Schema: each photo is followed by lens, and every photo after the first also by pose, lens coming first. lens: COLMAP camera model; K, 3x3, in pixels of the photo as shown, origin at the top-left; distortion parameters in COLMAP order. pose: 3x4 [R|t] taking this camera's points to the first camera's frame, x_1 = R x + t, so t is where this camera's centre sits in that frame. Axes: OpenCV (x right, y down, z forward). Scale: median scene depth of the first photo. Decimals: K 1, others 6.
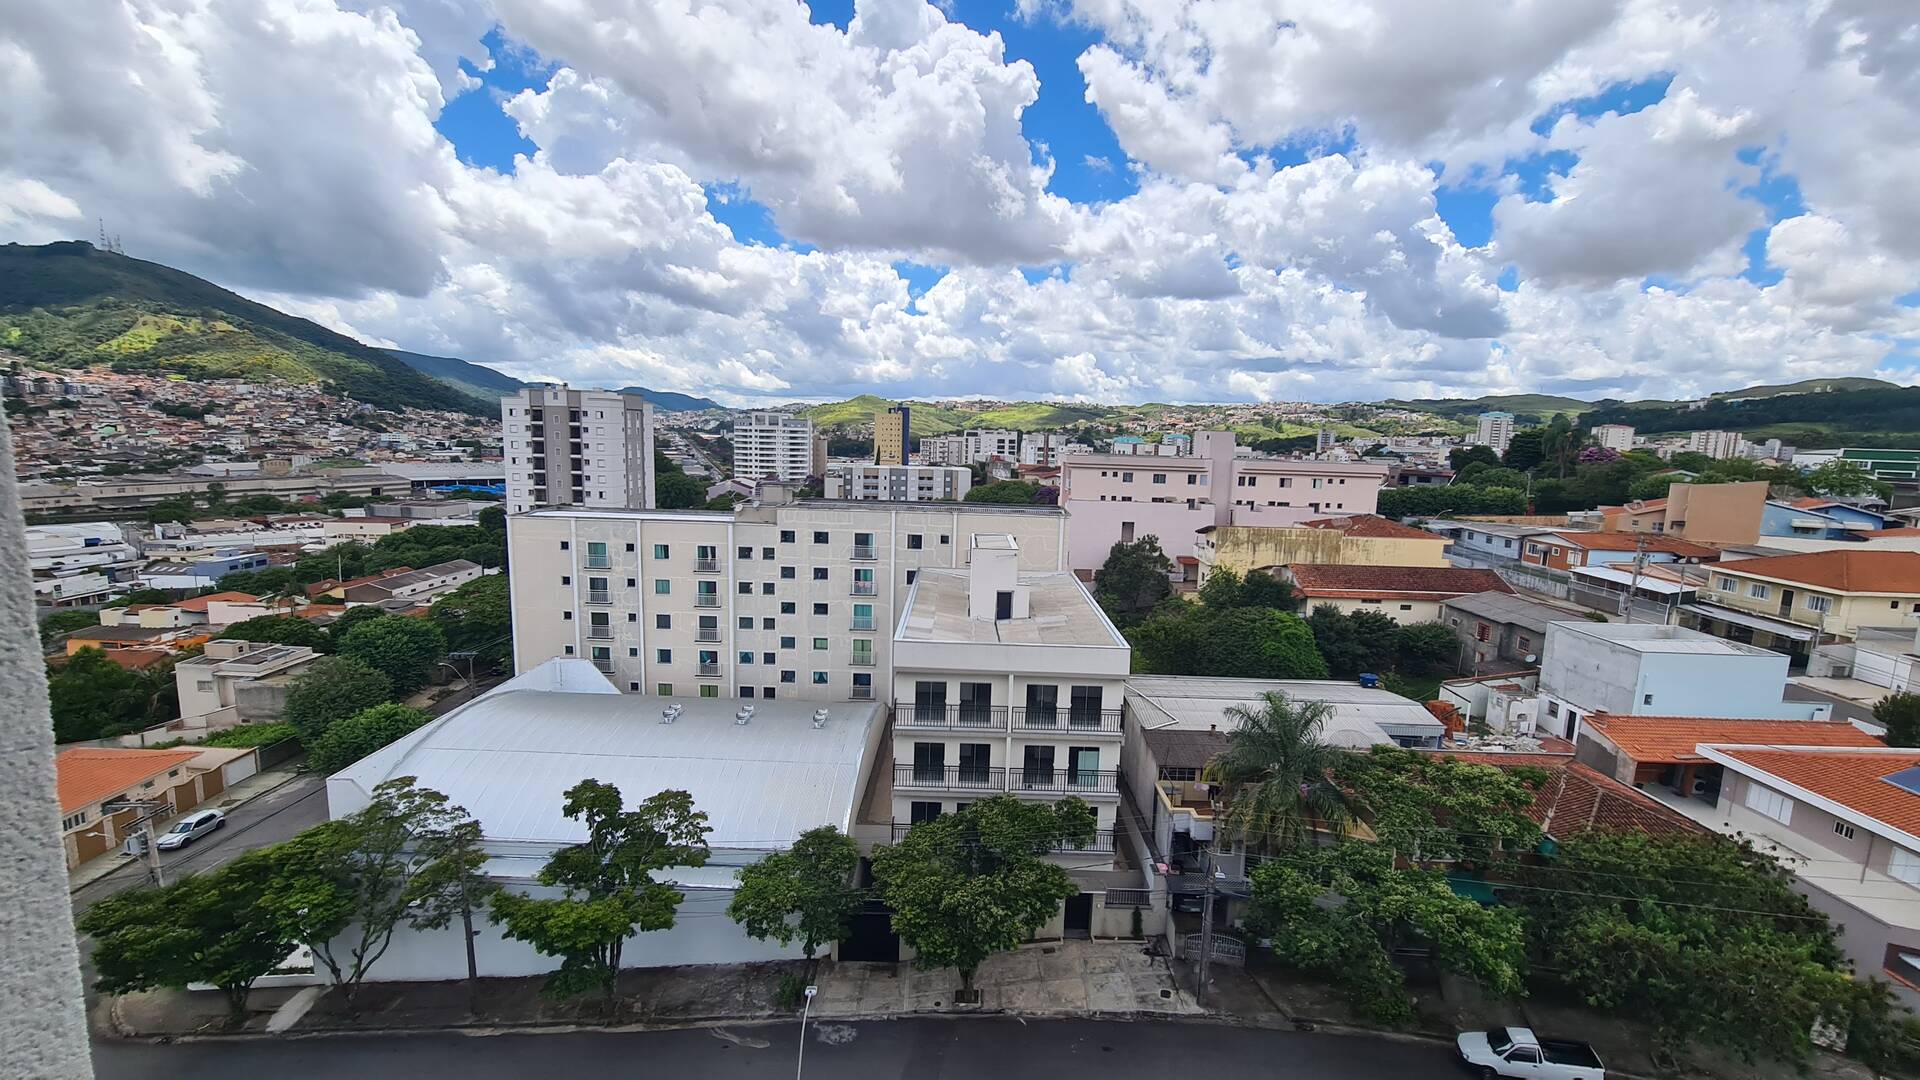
lens RADIAL K [[795.8, 0, 960.2], [0, 795.8, 551.8], [0, 0, 1]] dist [-0.004104, 0.000759]
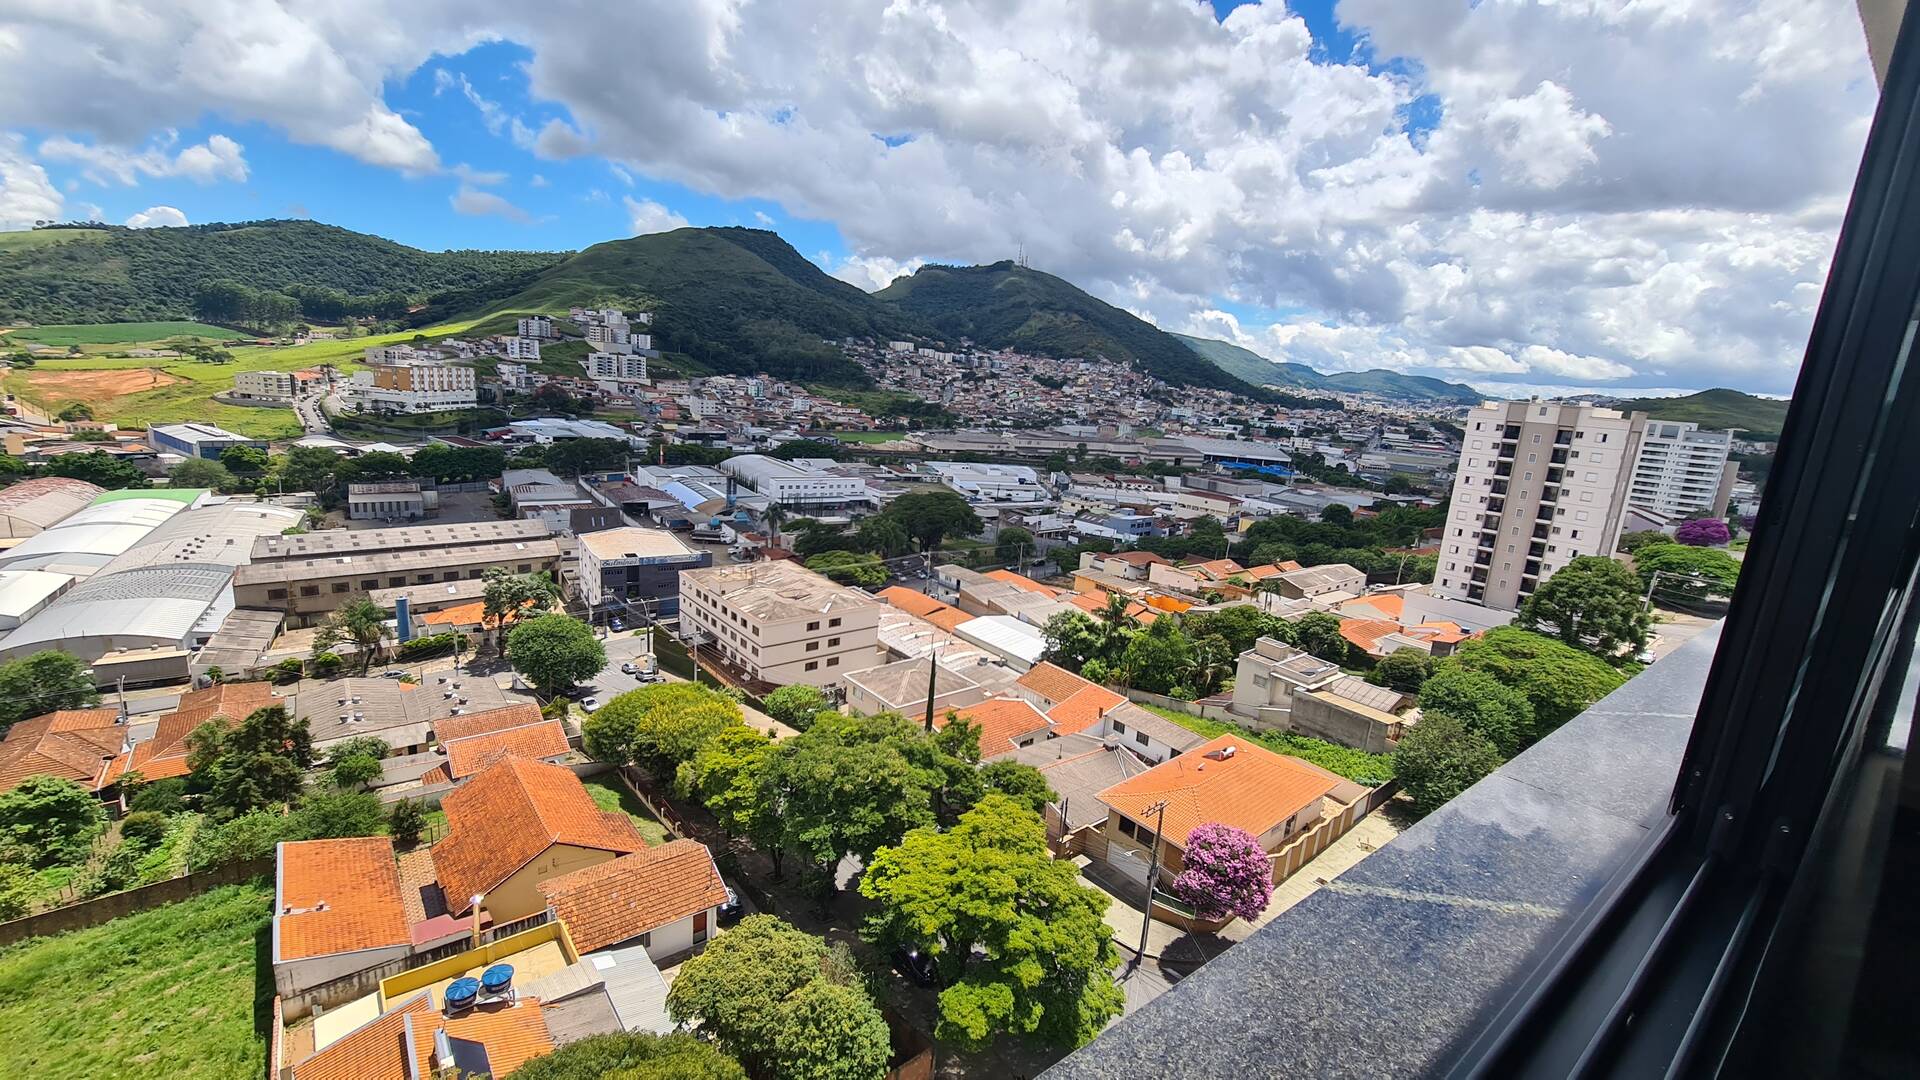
lens RADIAL K [[795.8, 0, 945.1], [0, 795.8, 528.9], [0, 0, 1]] dist [-0.004104, 0.000759]
pose [[0.643812, 0.173667, -0.745215, -0.265043], [-0.177506, 0.981233, 0.075317, -0.023271], [0.744310, 0.083790, 0.662557, -0.028915]]
